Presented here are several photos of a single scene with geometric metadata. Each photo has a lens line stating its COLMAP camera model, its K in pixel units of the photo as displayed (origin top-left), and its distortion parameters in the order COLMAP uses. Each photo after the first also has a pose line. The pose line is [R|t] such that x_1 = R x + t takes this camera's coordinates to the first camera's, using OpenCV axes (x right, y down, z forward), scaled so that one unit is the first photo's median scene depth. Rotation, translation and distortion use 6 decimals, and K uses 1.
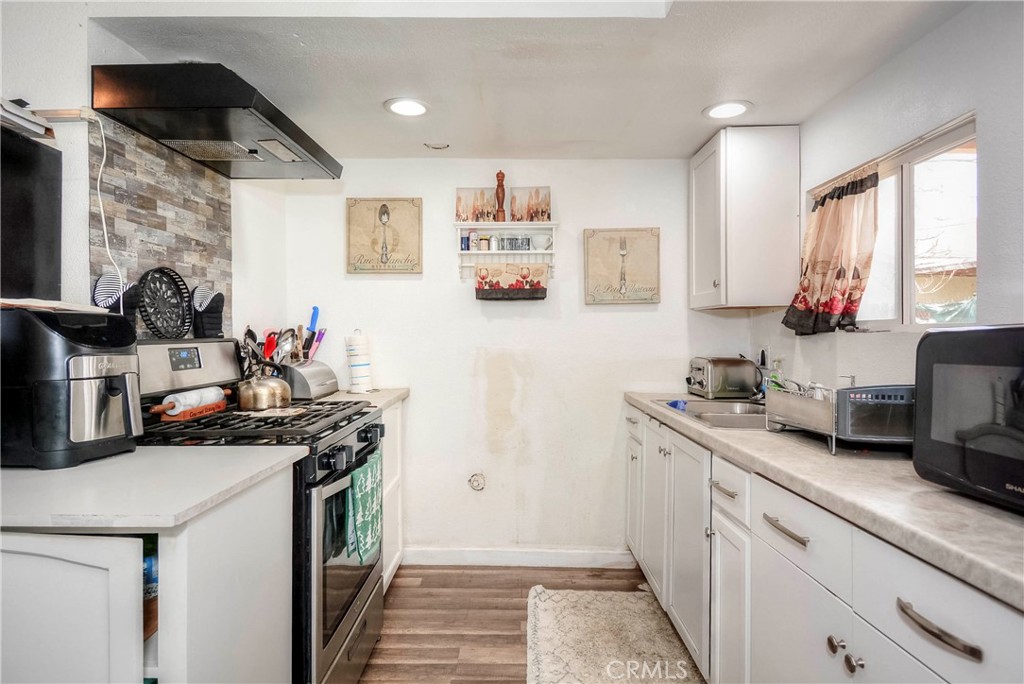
lens RADIAL K [[566.0, 0, 500.1], [0, 566.0, 335.8], [0, 0, 1]] dist [0.006038, -0.006865]
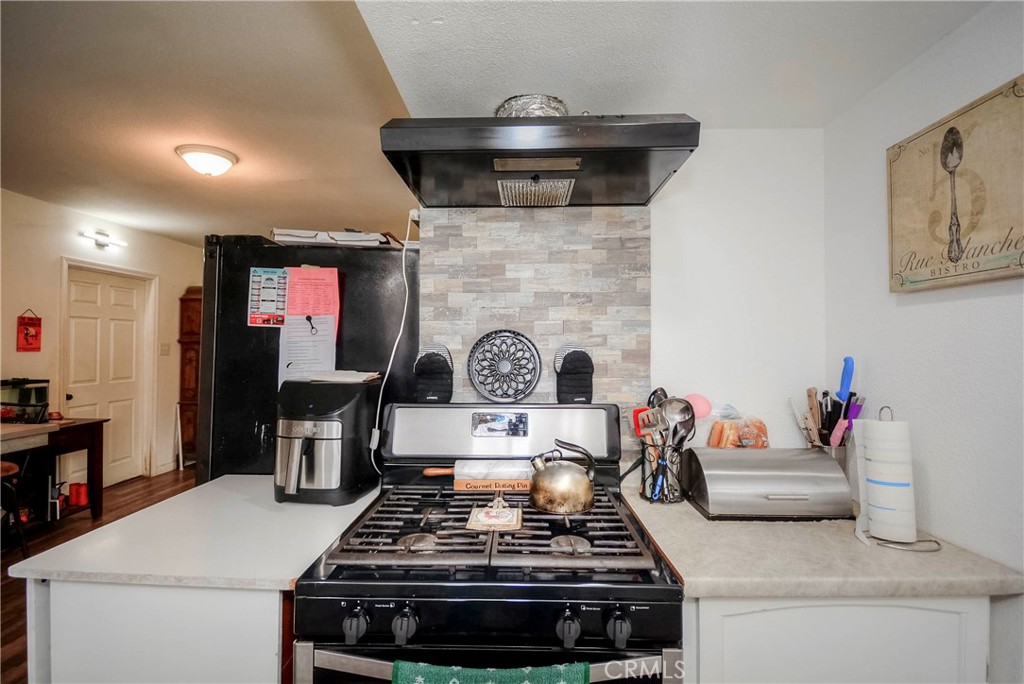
lens RADIAL K [[460.3, 0, 509.7], [0, 460.3, 339.3], [0, 0, 1]] dist [0.016839, -0.017697]
pose [[0.006566, -0.015462, -0.999859, 0.147593], [-0.009041, 0.999839, -0.015521, -0.060661], [0.999938, 0.009141, 0.006425, 0.666237]]
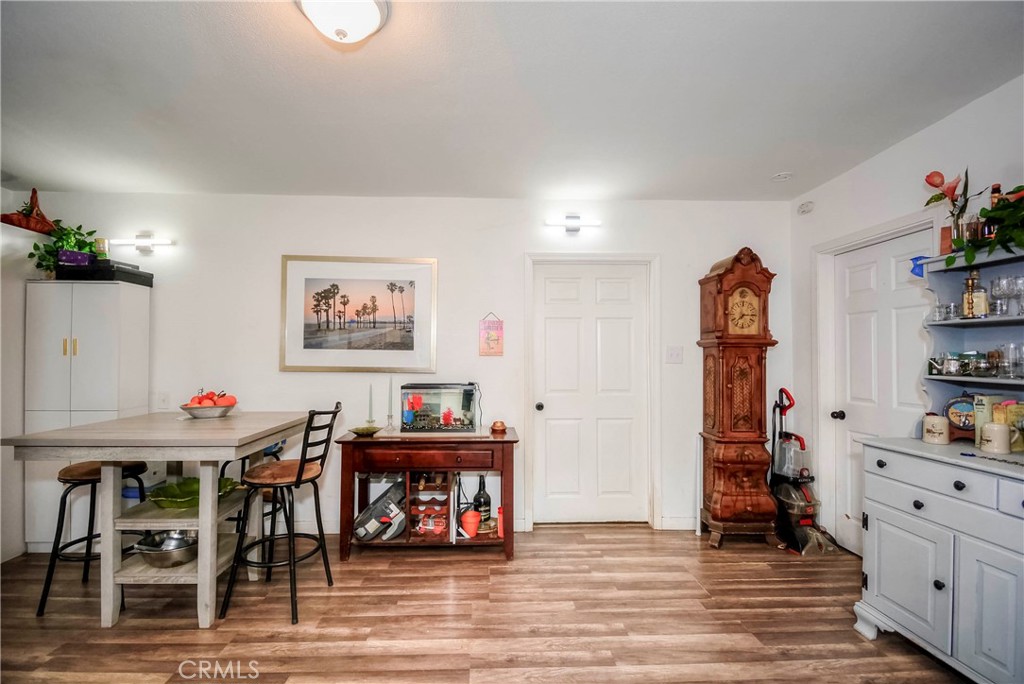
lens RADIAL K [[460.3, 0, 495.1], [0, 460.3, 344.4], [0, 0, 1]] dist [0.016839, -0.017697]
pose [[-0.998624, -0.003250, -0.052333, -1.069015], [-0.002290, 0.999828, -0.018397, -0.043352], [0.052384, -0.018252, -0.998460, 0.590991]]
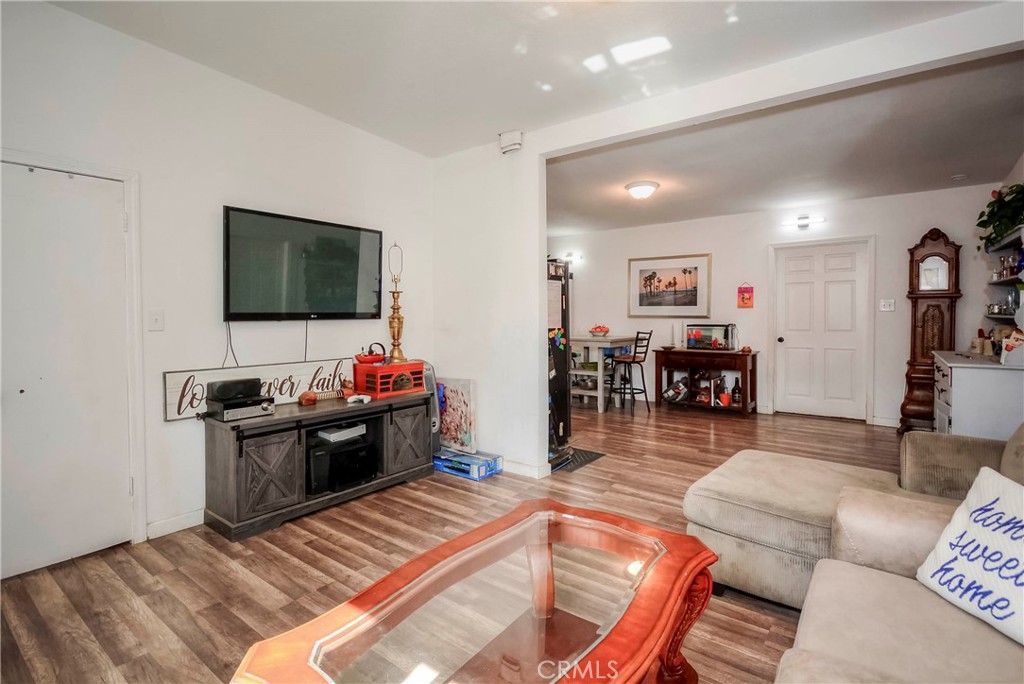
lens RADIAL K [[485.0, 0, 514.4], [0, 485.0, 326.8], [0, 0, 1]] dist [0.016472, -0.004902]
pose [[-0.805493, -0.010237, 0.592517, -1.592801], [0.008561, 0.999545, 0.028908, -0.023850], [-0.592544, 0.028357, -0.805039, 1.746106]]
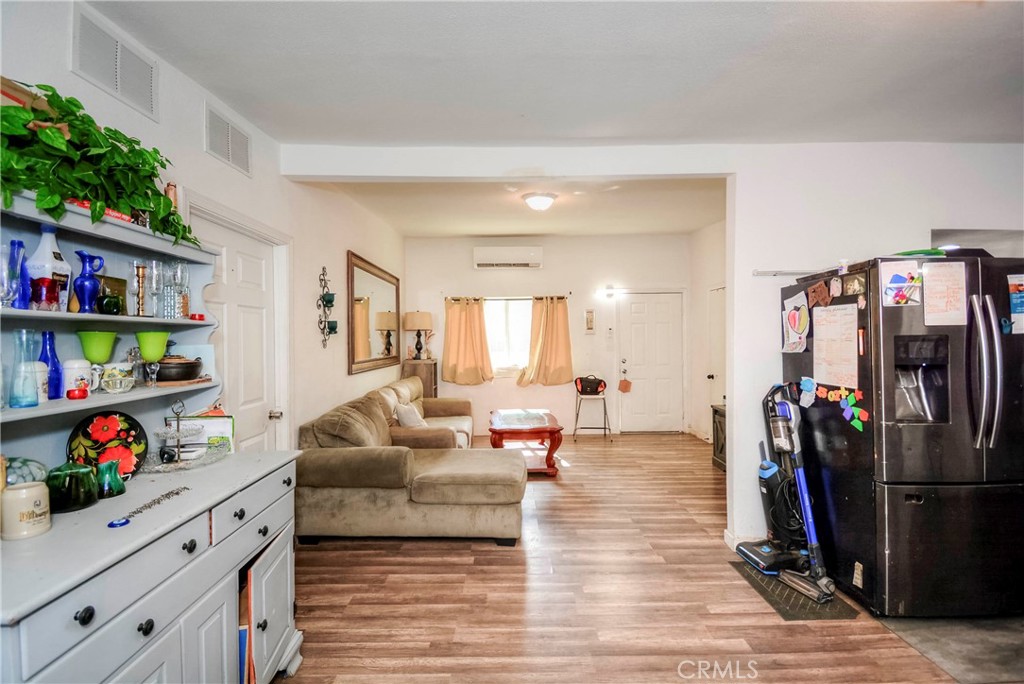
lens RADIAL K [[460.3, 0, 505.2], [0, 460.3, 337.0], [0, 0, 1]] dist [0.016839, -0.017697]
pose [[0.999761, -0.005705, 0.021083, -1.422282], [0.005817, 0.999969, -0.005234, -0.066145], [-0.021052, 0.005356, 0.999764, -0.471167]]
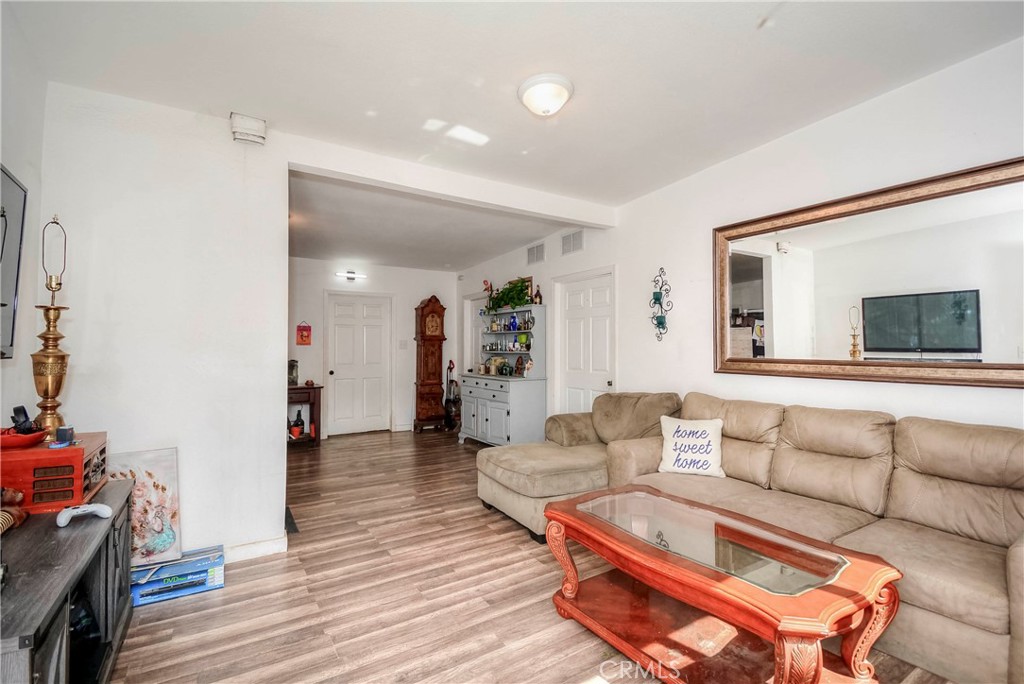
lens RADIAL K [[460.3, 0, 498.9], [0, 460.3, 343.1], [0, 0, 1]] dist [0.016839, -0.017697]
pose [[-0.842063, -0.006008, -0.539345, -0.700235], [-0.001727, 0.999963, -0.008444, -0.027291], [0.539376, -0.006179, -0.842042, 1.787015]]
